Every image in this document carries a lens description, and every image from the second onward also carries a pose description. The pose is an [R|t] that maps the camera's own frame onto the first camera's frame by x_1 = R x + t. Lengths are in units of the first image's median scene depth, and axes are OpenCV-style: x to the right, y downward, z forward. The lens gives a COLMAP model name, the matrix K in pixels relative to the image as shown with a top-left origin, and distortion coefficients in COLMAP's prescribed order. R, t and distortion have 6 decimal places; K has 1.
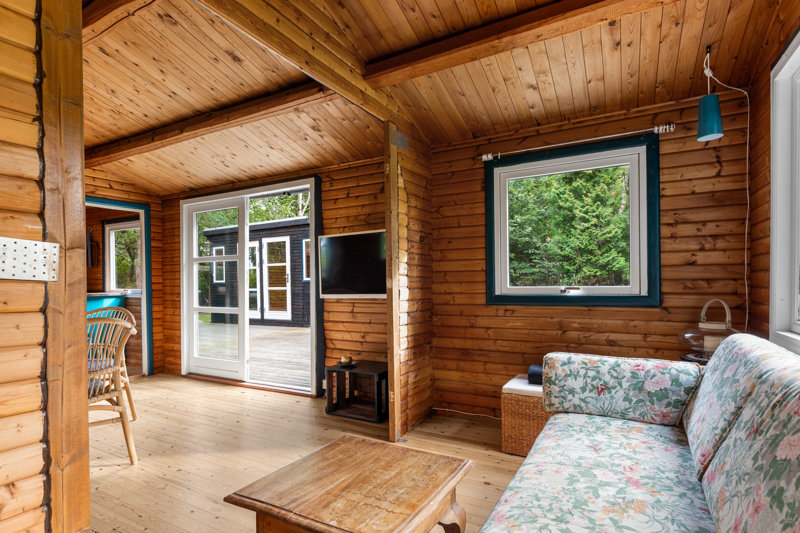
lens RADIAL K [[426.9, 0, 401.1], [0, 426.9, 282.6], [0, 0, 1]] dist [0.001346, 0.000075]
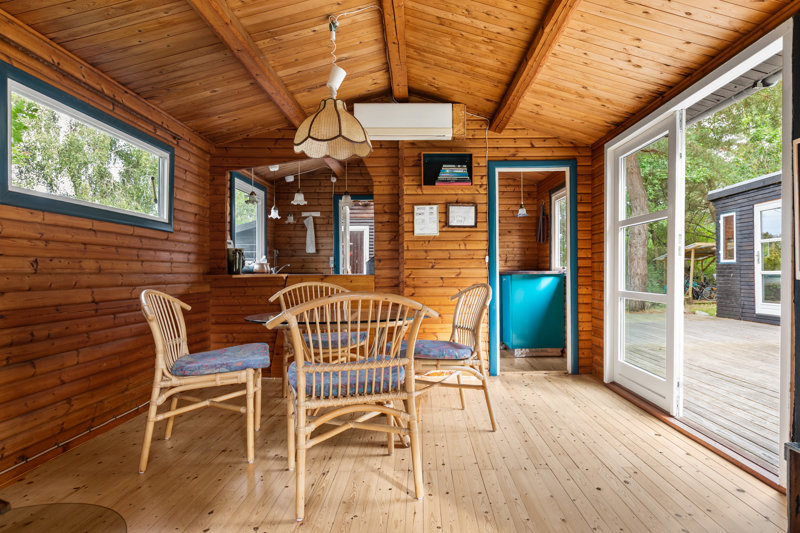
lens RADIAL K [[478.0, 0, 423.8], [0, 478.0, 273.6], [0, 0, 1]] dist [0.004497, 0.001096]
pose [[0.504680, 0.010823, -0.863238, 0.036621], [0.000509, 0.999918, 0.012835, 0.018394], [0.863306, -0.006917, 0.504633, 0.316270]]
